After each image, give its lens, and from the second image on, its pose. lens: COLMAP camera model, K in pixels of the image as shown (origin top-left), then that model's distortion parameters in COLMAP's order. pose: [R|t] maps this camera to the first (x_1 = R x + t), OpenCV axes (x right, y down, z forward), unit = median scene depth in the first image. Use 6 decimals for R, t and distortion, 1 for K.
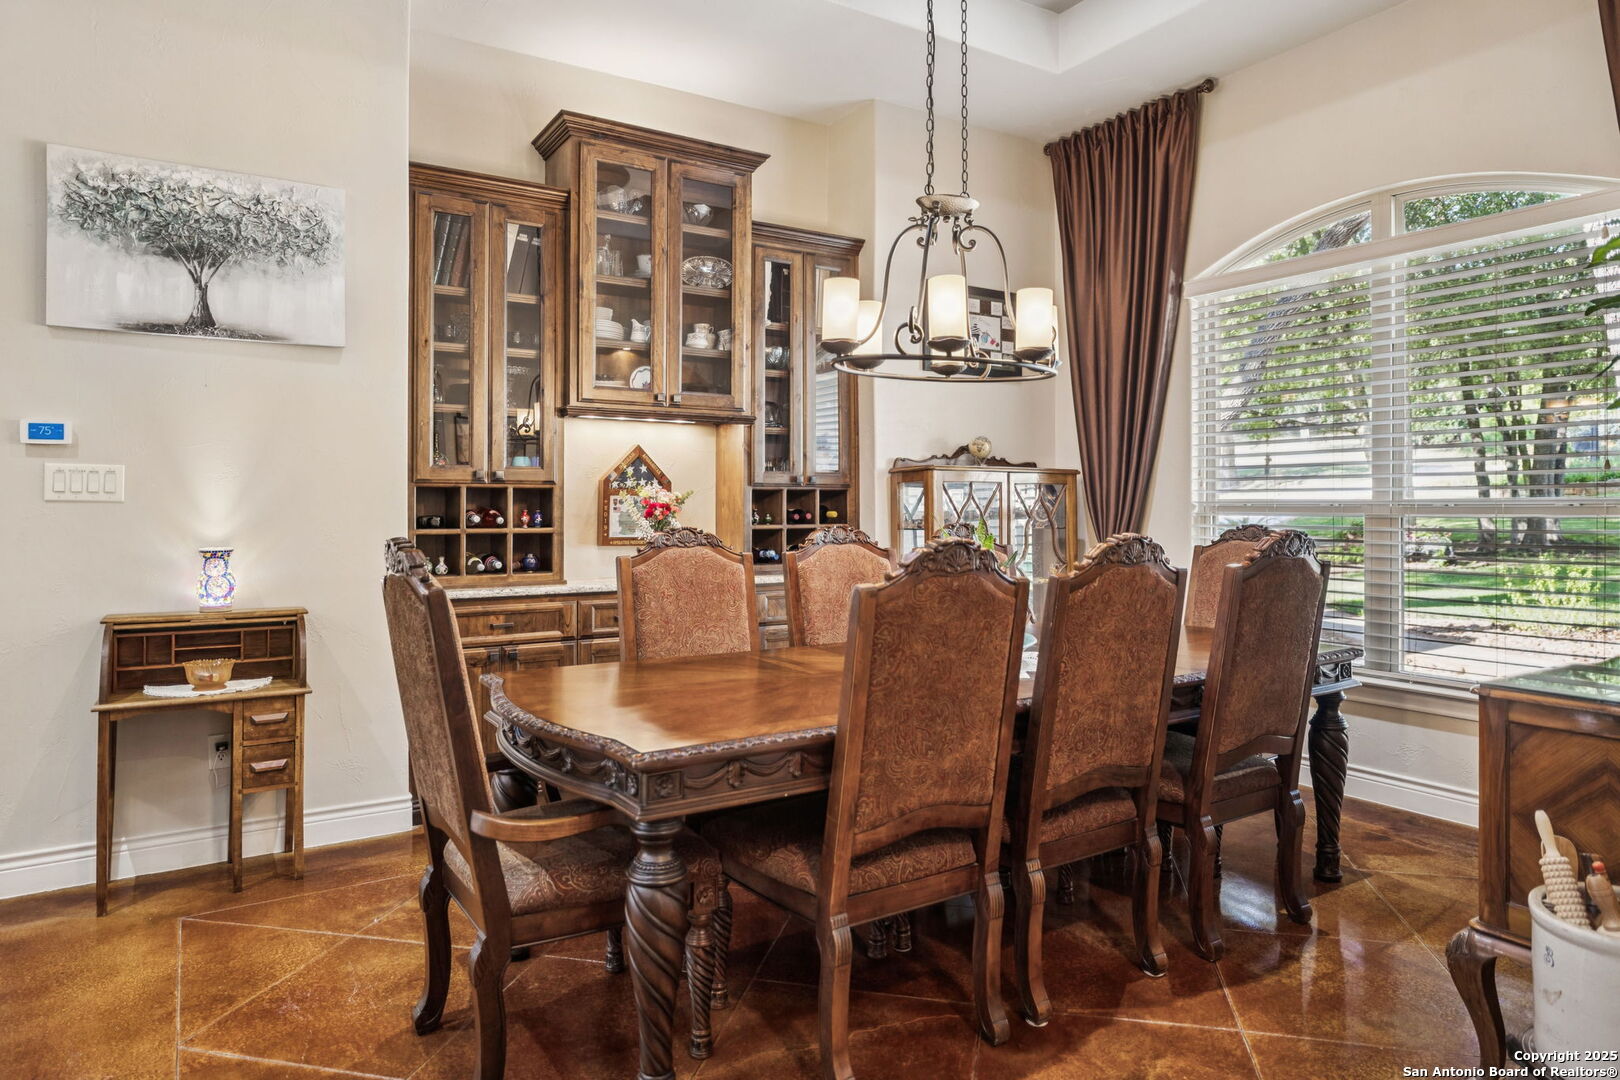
lens RADIAL K [[1019.4, 0, 810.1], [0, 1019.4, 498.4], [0, 0, 1]] dist [-0.000682, 0.000887]
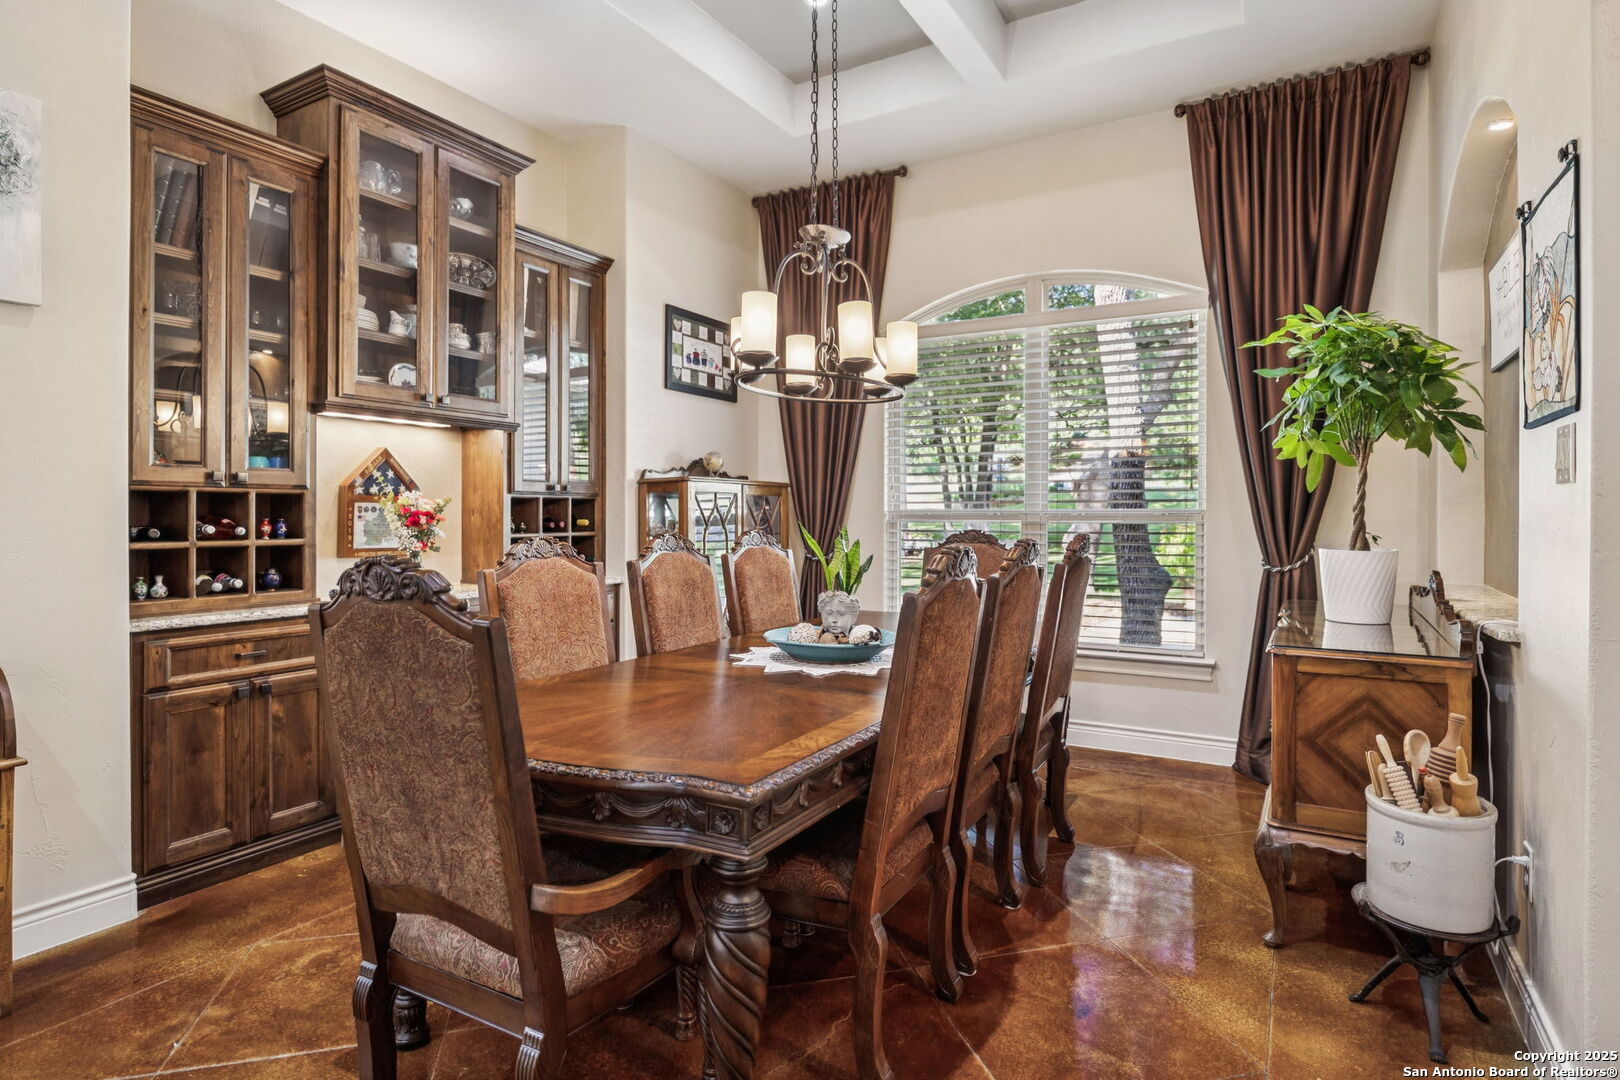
lens RADIAL K [[877.4, 0, 816.7], [0, 877.4, 512.9], [0, 0, 1]] dist [-0.003352, -0.000036]
pose [[0.883322, 0.001768, 0.468764, -0.216137], [-0.004502, 0.999979, 0.004712, 0.000875], [-0.468745, -0.006272, 0.883311, 0.127079]]
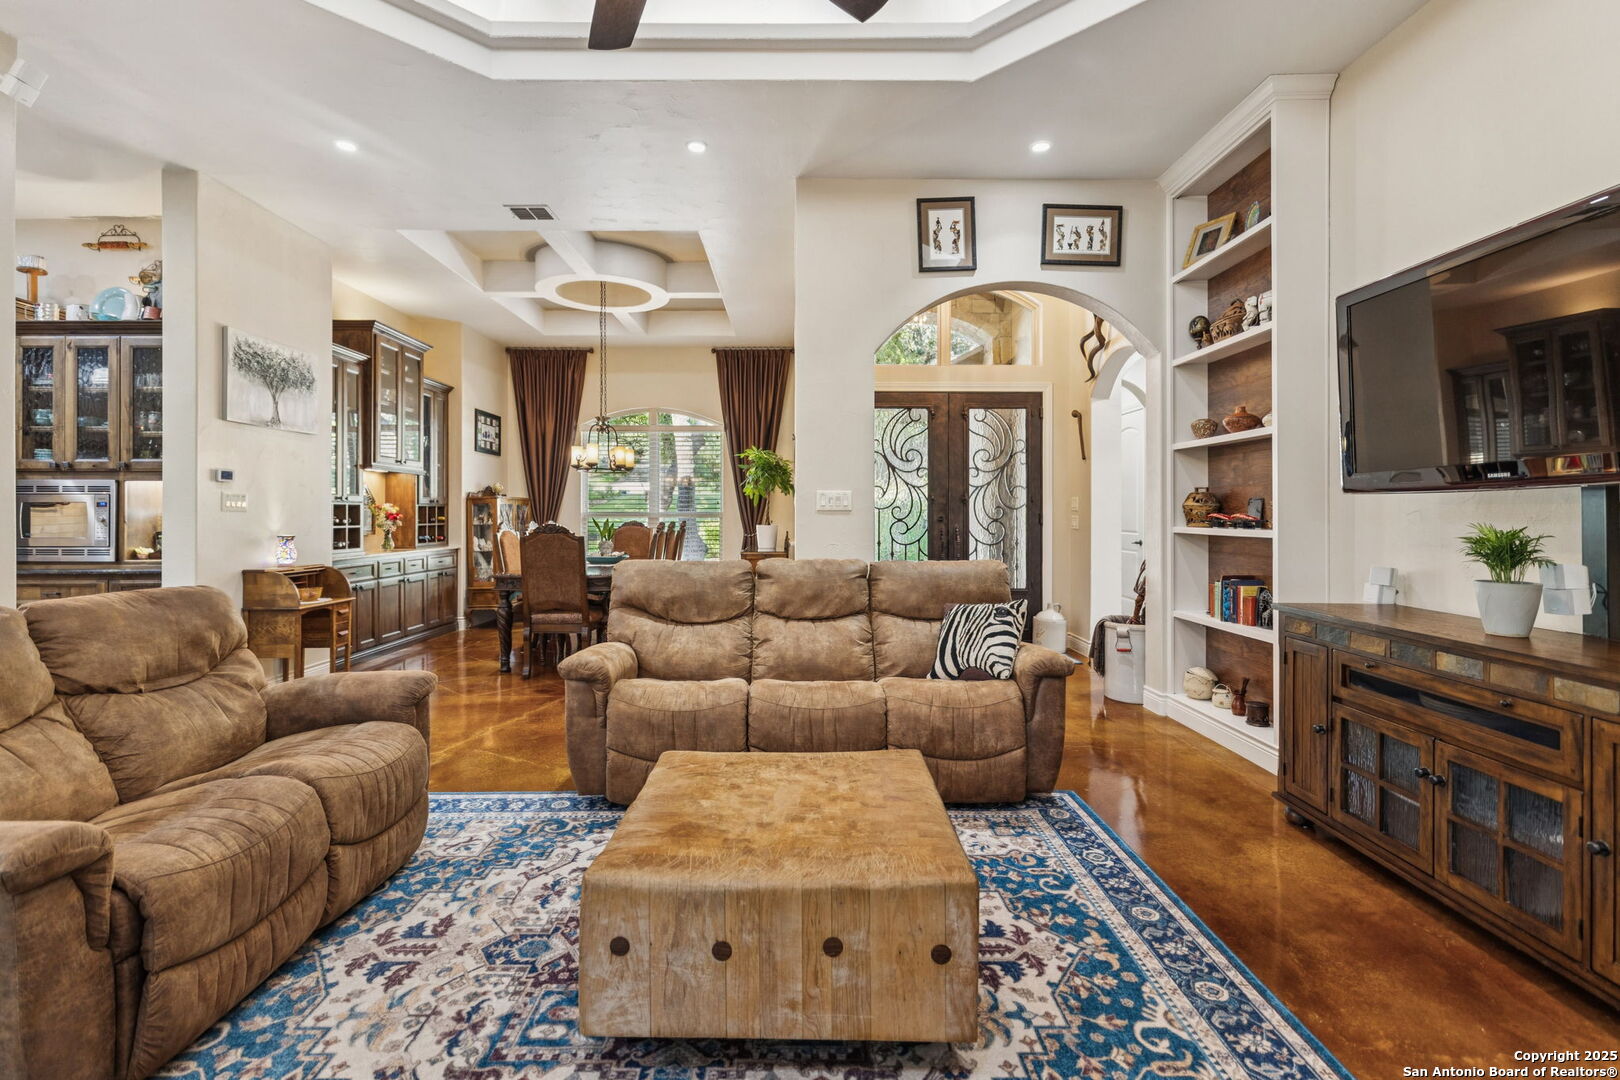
lens RADIAL K [[727.7, 0, 818.1], [0, 727.7, 513.7], [0, 0, 1]] dist [0.003255, 0.000961]
pose [[0.505830, -0.005913, 0.862613, -1.024097], [-0.000318, 0.999975, 0.007041, -0.003948], [-0.862633, -0.003836, 0.505815, -0.489425]]
